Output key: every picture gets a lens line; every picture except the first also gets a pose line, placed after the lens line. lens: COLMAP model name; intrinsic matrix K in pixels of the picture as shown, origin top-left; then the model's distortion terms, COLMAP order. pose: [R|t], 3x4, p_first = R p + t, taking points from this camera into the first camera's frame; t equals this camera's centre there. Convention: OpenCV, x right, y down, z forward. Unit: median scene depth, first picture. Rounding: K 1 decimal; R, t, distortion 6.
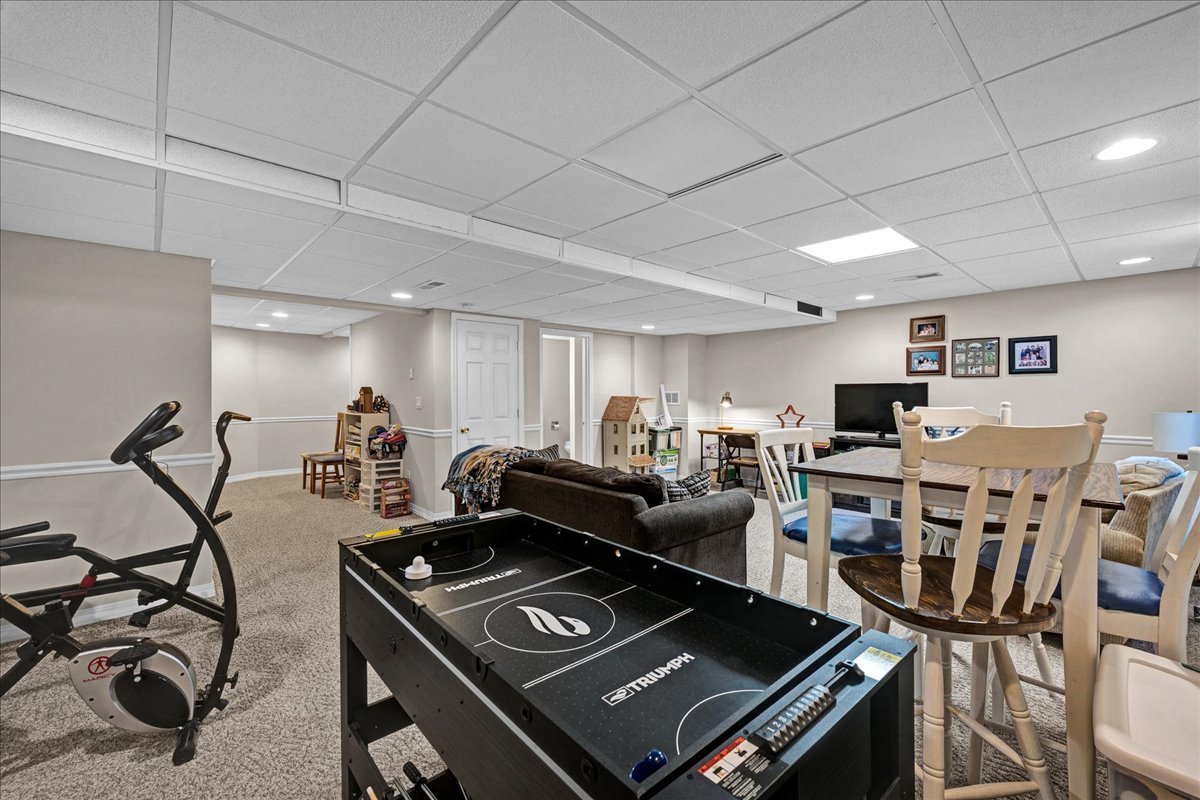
lens RADIAL K [[492.6, 0, 602.0], [0, 492.6, 395.6], [0, 0, 1]] dist [0.019846, -0.000229]
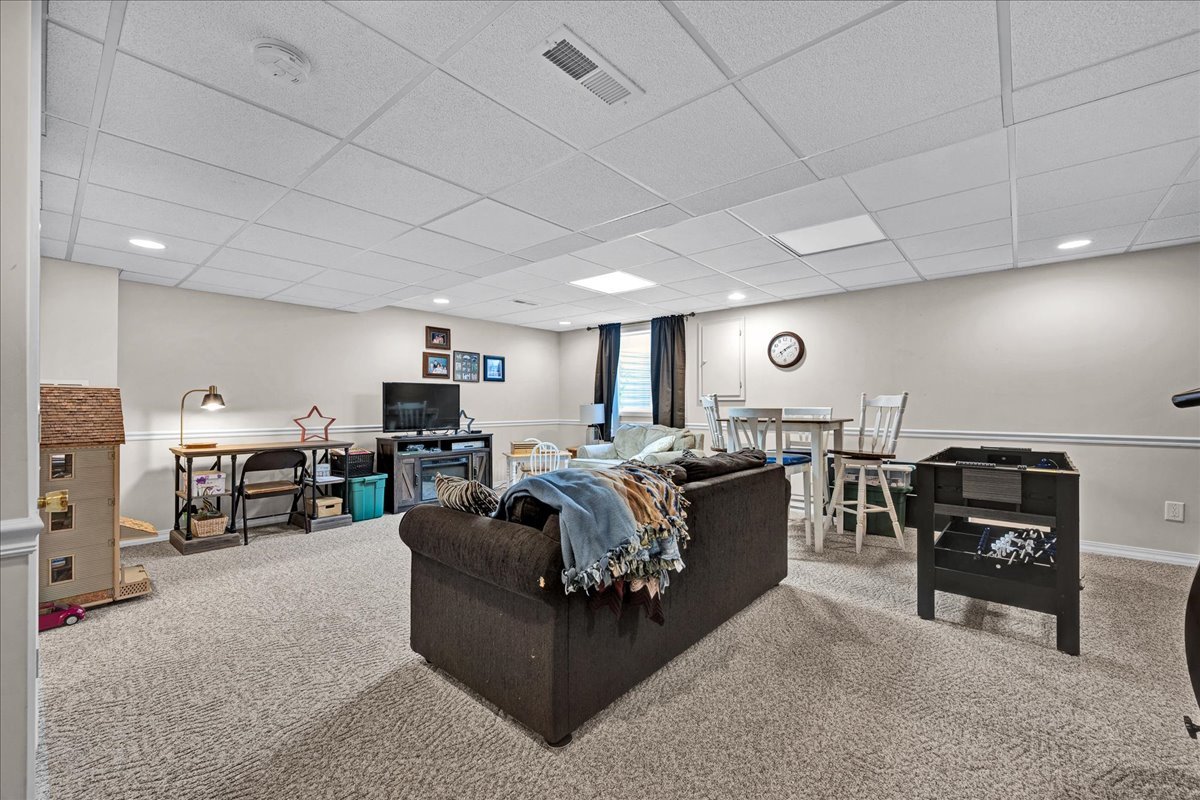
lens RADIAL K [[492.6, 0, 604.8], [0, 492.6, 407.0], [0, 0, 1]] dist [0.019846, -0.000229]
pose [[-0.119435, -0.002856, 0.992838, -0.544553], [0.003185, 0.999990, 0.003260, 0.024306], [-0.992837, 0.003552, -0.119424, 0.767642]]
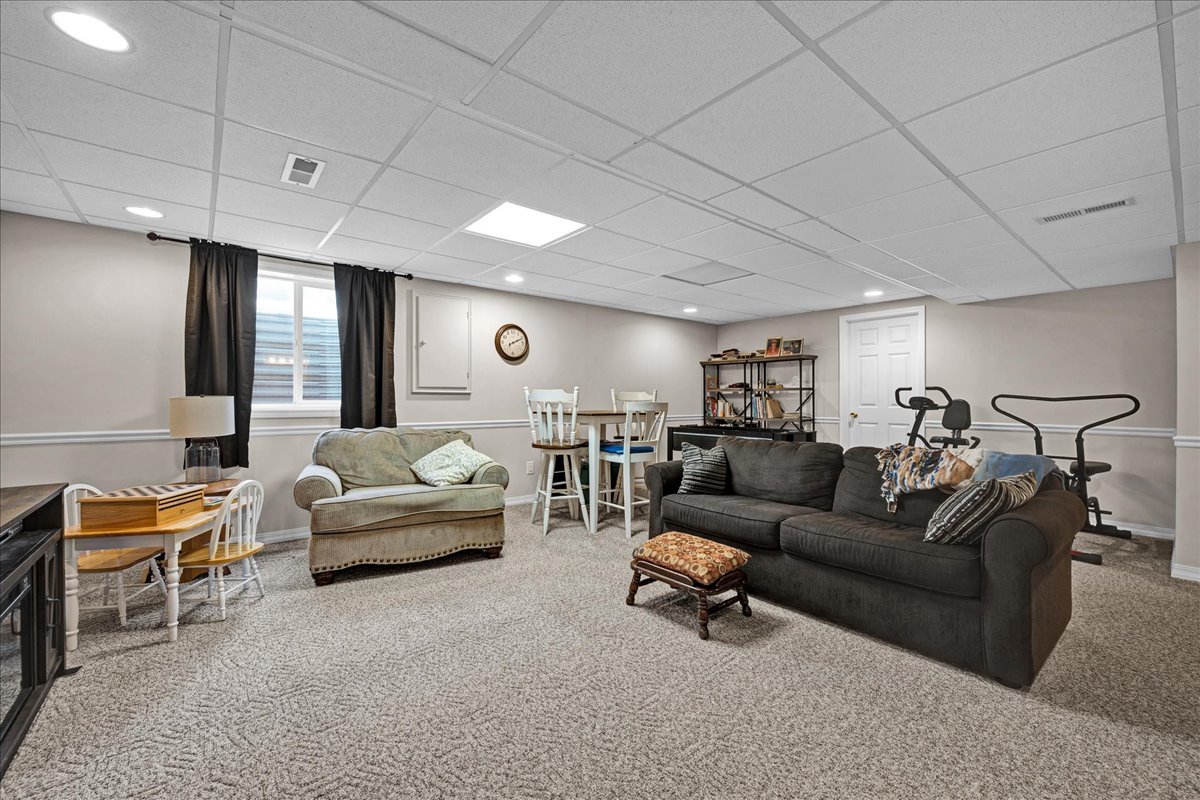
lens RADIAL K [[492.6, 0, 603.8], [0, 492.6, 395.1], [0, 0, 1]] dist [0.019846, -0.000229]
pose [[-0.998970, 0.001316, 0.045361, 0.558724], [0.001085, 0.999986, -0.005131, 0.021972], [-0.045367, -0.005077, -0.998957, 1.513577]]
